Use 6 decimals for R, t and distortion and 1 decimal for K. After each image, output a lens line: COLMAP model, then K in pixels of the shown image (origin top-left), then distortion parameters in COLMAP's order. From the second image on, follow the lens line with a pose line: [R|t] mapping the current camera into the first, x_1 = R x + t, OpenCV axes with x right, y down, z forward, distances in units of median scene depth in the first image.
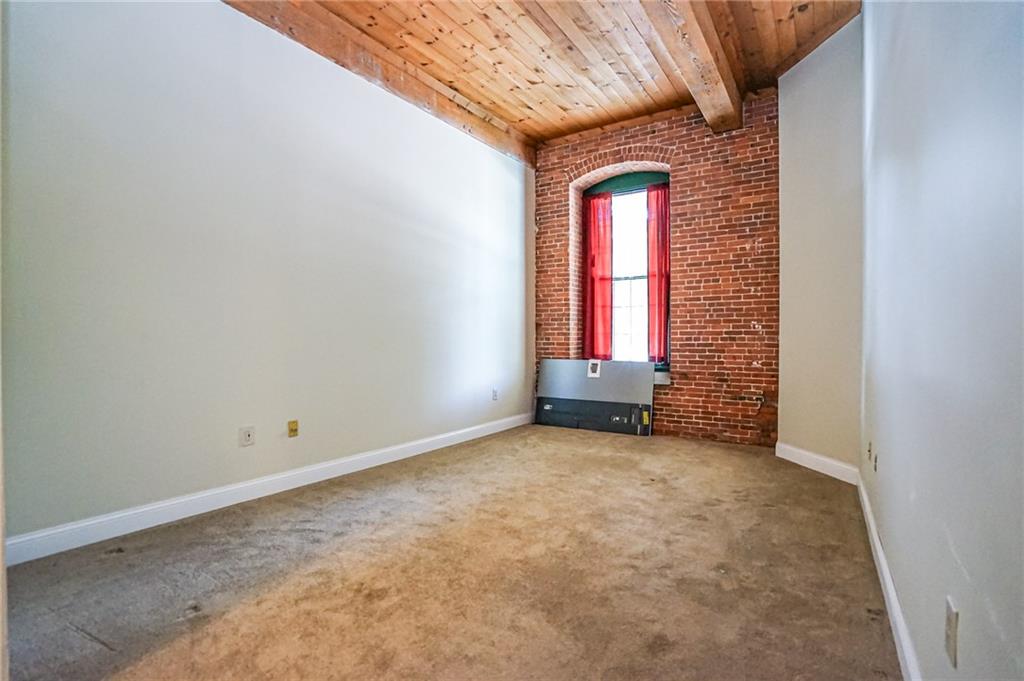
lens RADIAL K [[480.1, 0, 513.9], [0, 480.1, 343.9], [0, 0, 1]] dist [-0.054396, 0.016909]
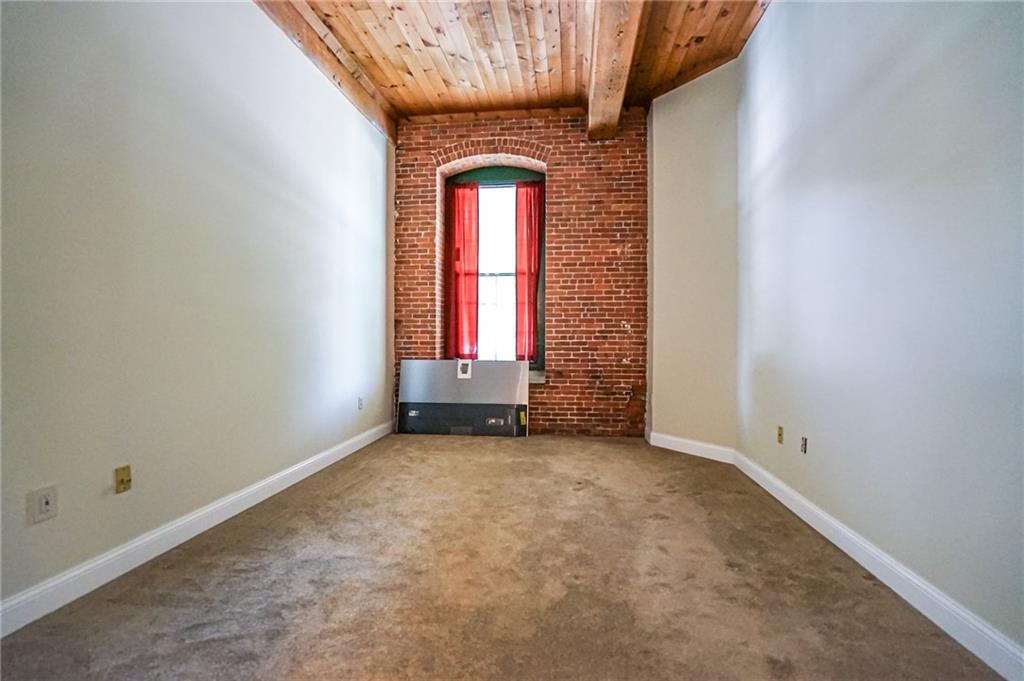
lens RADIAL K [[480.1, 0, 538.9], [0, 480.1, 343.8], [0, 0, 1]] dist [-0.054396, 0.016909]
pose [[0.889086, -0.005741, 0.457704, -0.224834], [0.003876, 0.999980, 0.005014, -0.003550], [-0.457723, -0.002684, 0.889091, 0.170106]]
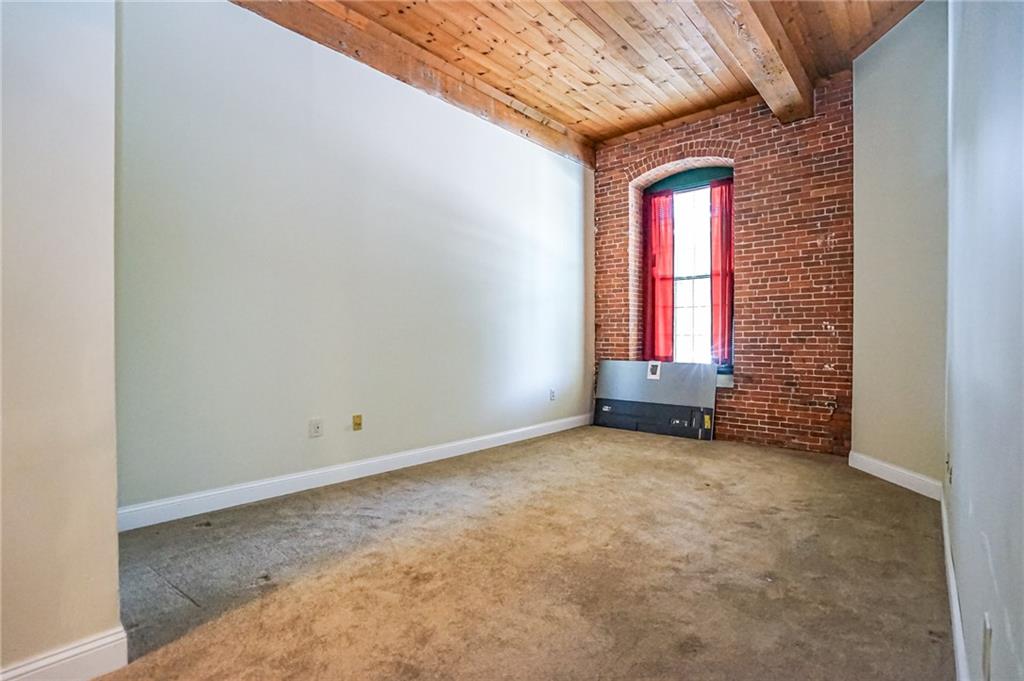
lens RADIAL K [[480.1, 0, 509.9], [0, 480.1, 344.8], [0, 0, 1]] dist [-0.054396, 0.016909]
pose [[0.989393, 0.003756, -0.145216, 0.029561], [-0.003675, 0.999993, 0.000826, -0.000293], [0.145218, -0.000284, 0.989400, -0.019253]]
